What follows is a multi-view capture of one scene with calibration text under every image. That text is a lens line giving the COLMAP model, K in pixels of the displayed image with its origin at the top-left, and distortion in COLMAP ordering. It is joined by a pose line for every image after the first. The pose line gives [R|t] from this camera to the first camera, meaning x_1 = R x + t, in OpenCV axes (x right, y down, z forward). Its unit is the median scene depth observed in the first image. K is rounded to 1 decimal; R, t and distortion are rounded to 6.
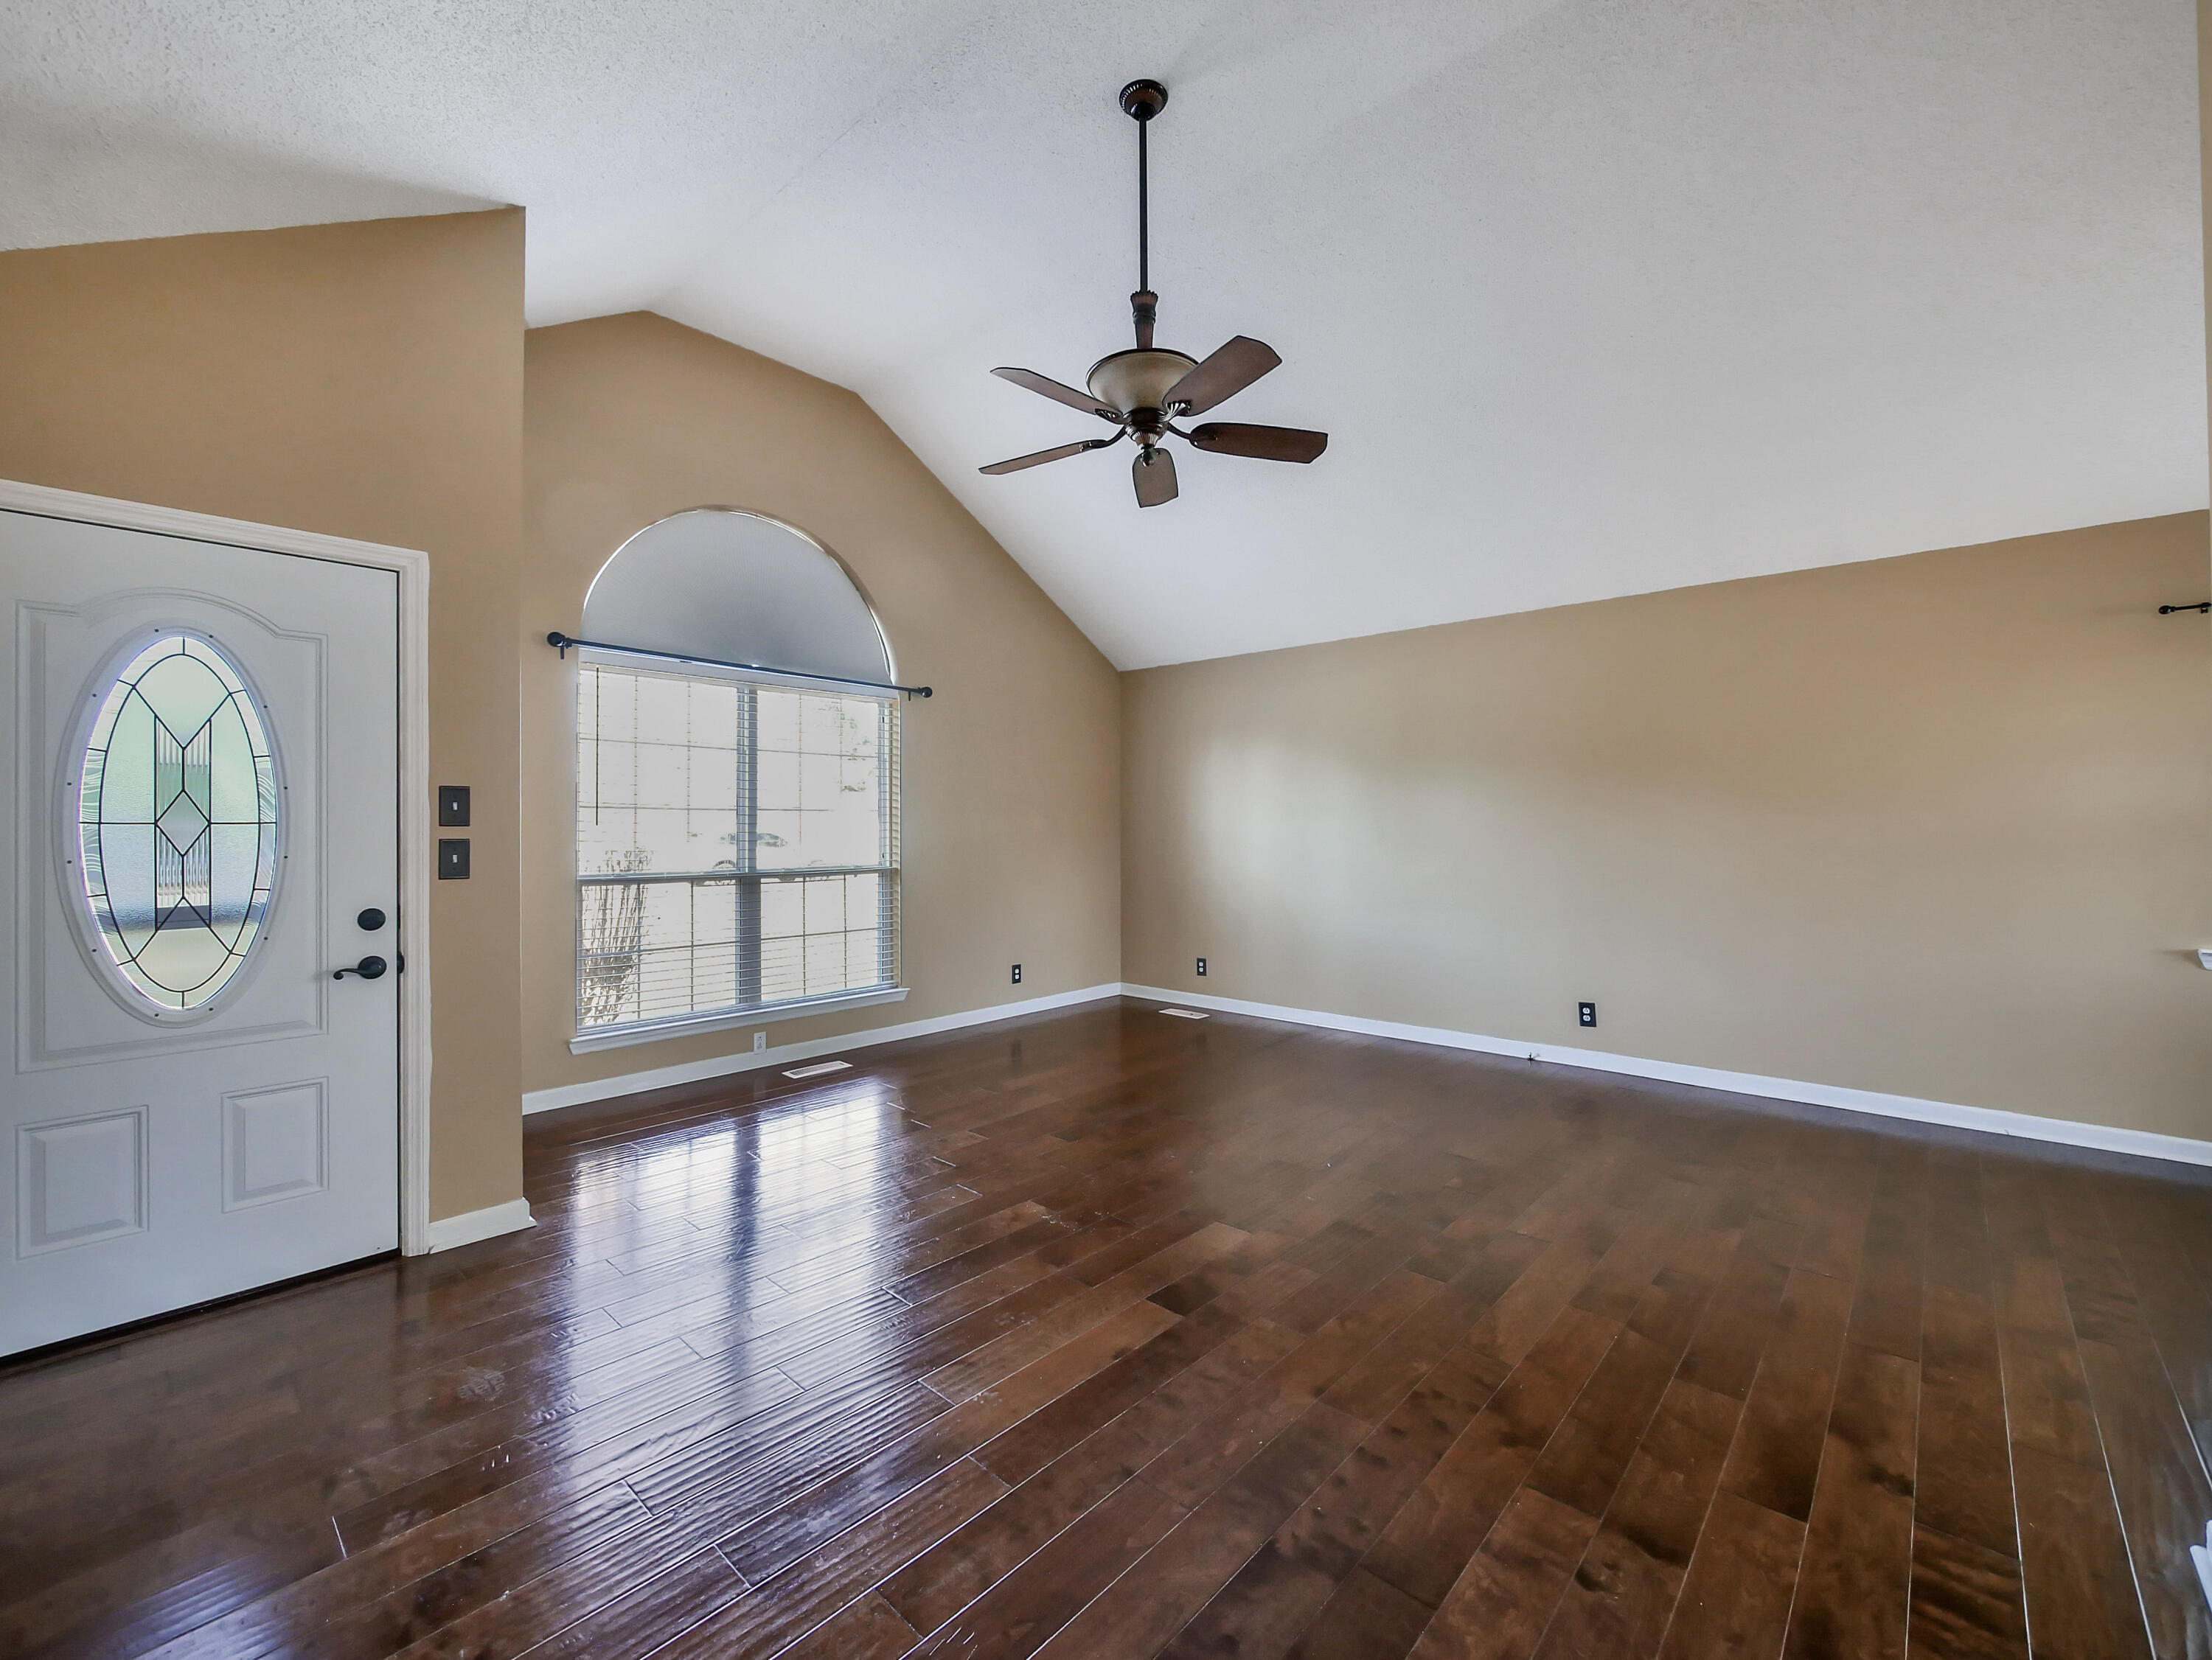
lens RADIAL K [[931.0, 0, 1113.1], [0, 931.0, 824.9], [0, 0, 1]] dist [-0.002123, -0.000272]
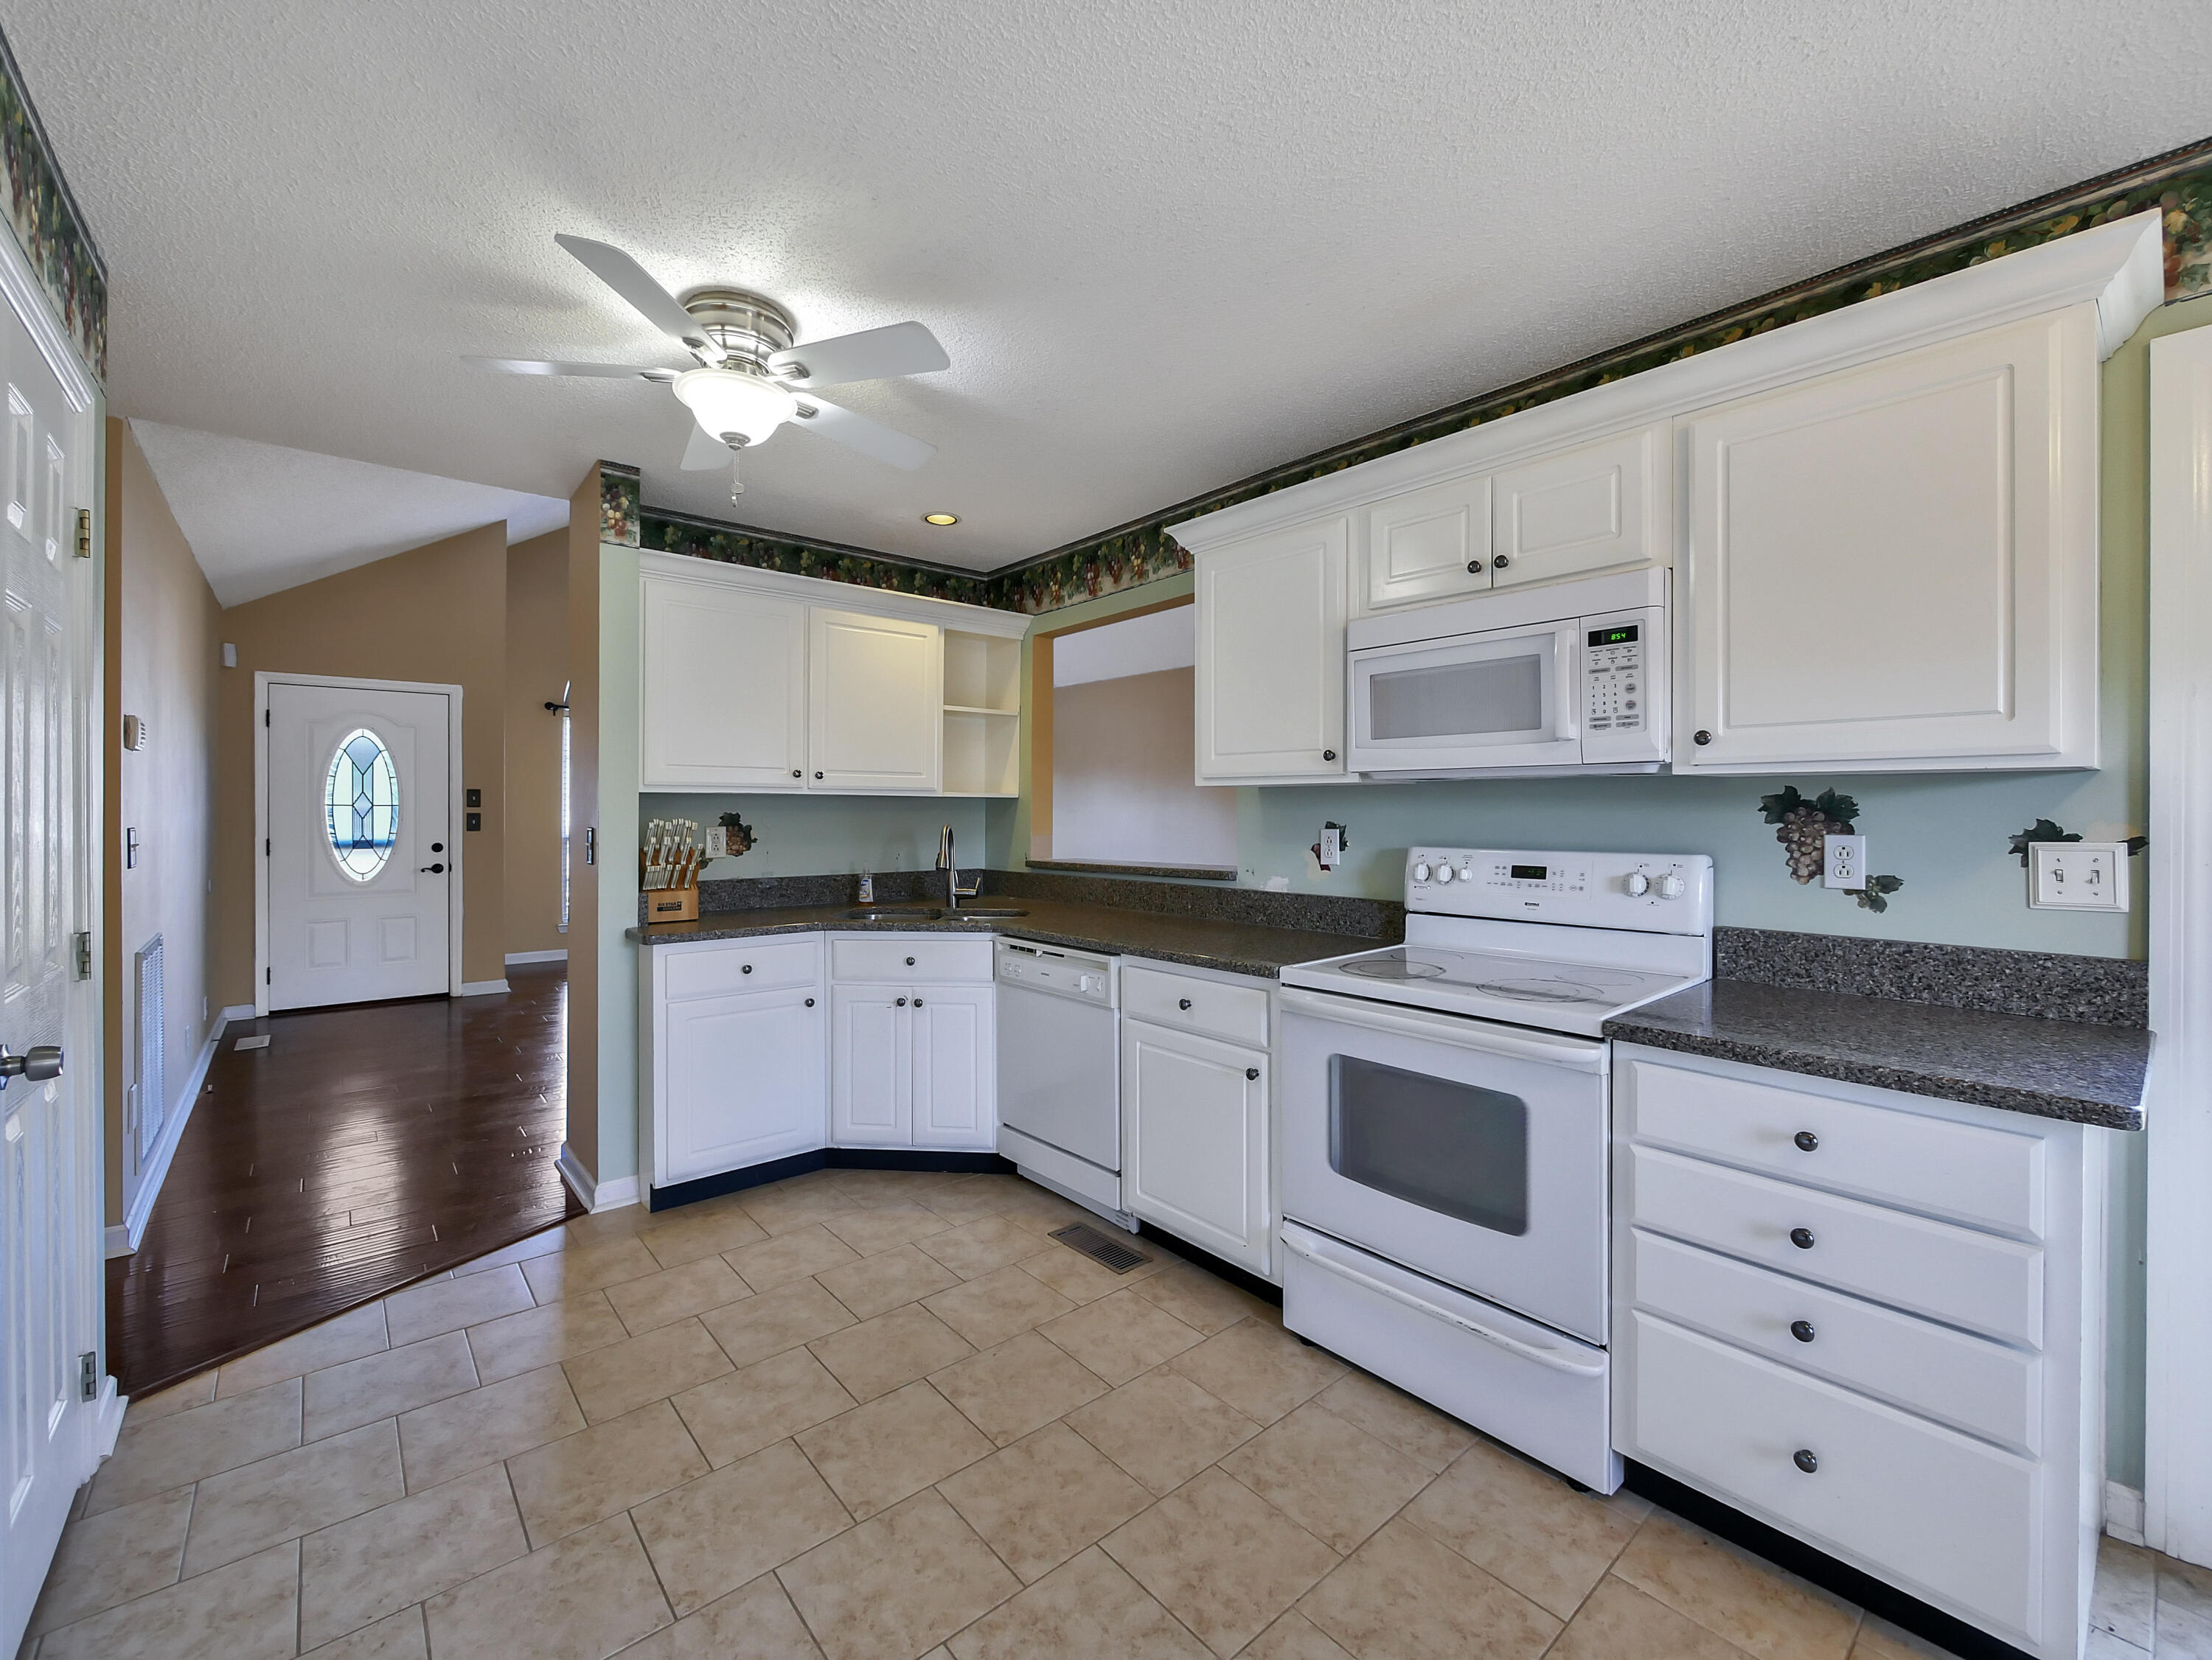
lens RADIAL K [[926.0, 0, 1115.8], [0, 926.0, 816.3], [0, 0, 1]] dist [-0.002964, -0.000086]
pose [[0.992602, 0.009185, -0.121068, 1.108809], [-0.007782, 0.999897, 0.012062, -0.015895], [0.121166, -0.011031, 0.992571, -1.033515]]
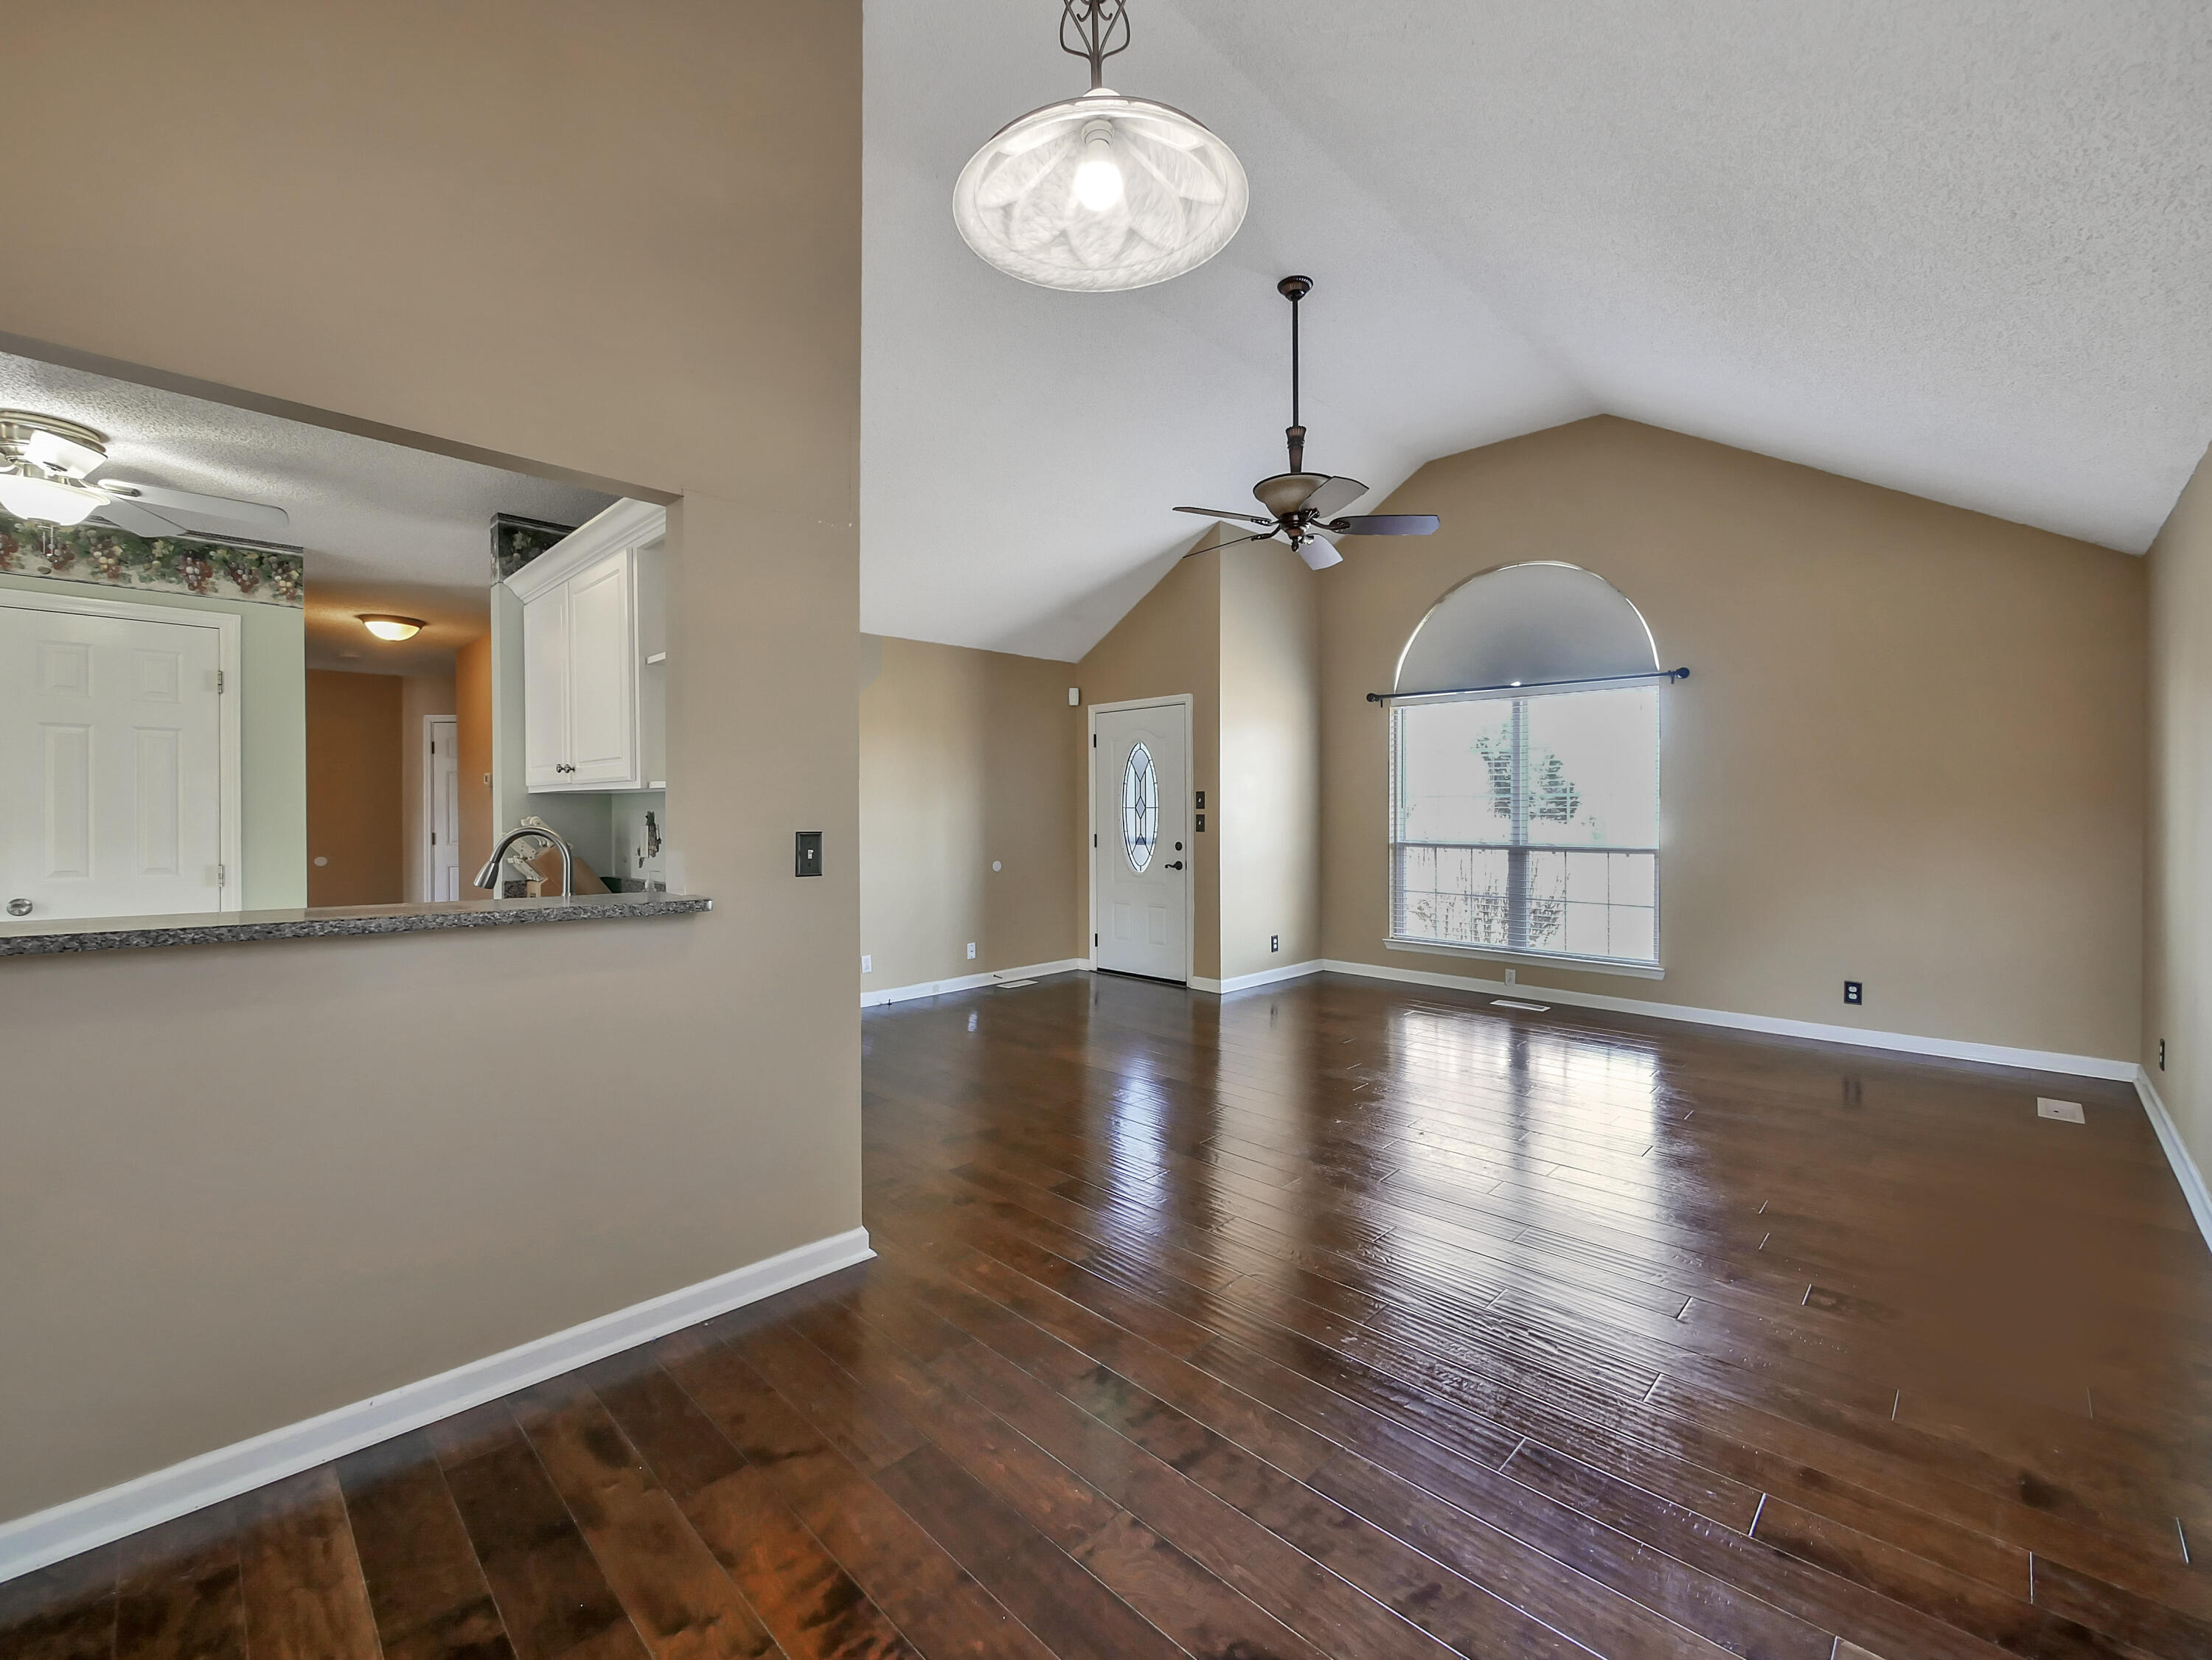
lens RADIAL K [[926.0, 0, 1115.8], [0, 926.0, 816.3], [0, 0, 1]] dist [-0.002964, -0.000086]
pose [[-0.035280, 0.010056, -0.999327, 1.629015], [0.001317, 0.999949, 0.010016, -0.003545], [0.999377, -0.000963, -0.035291, 0.889365]]
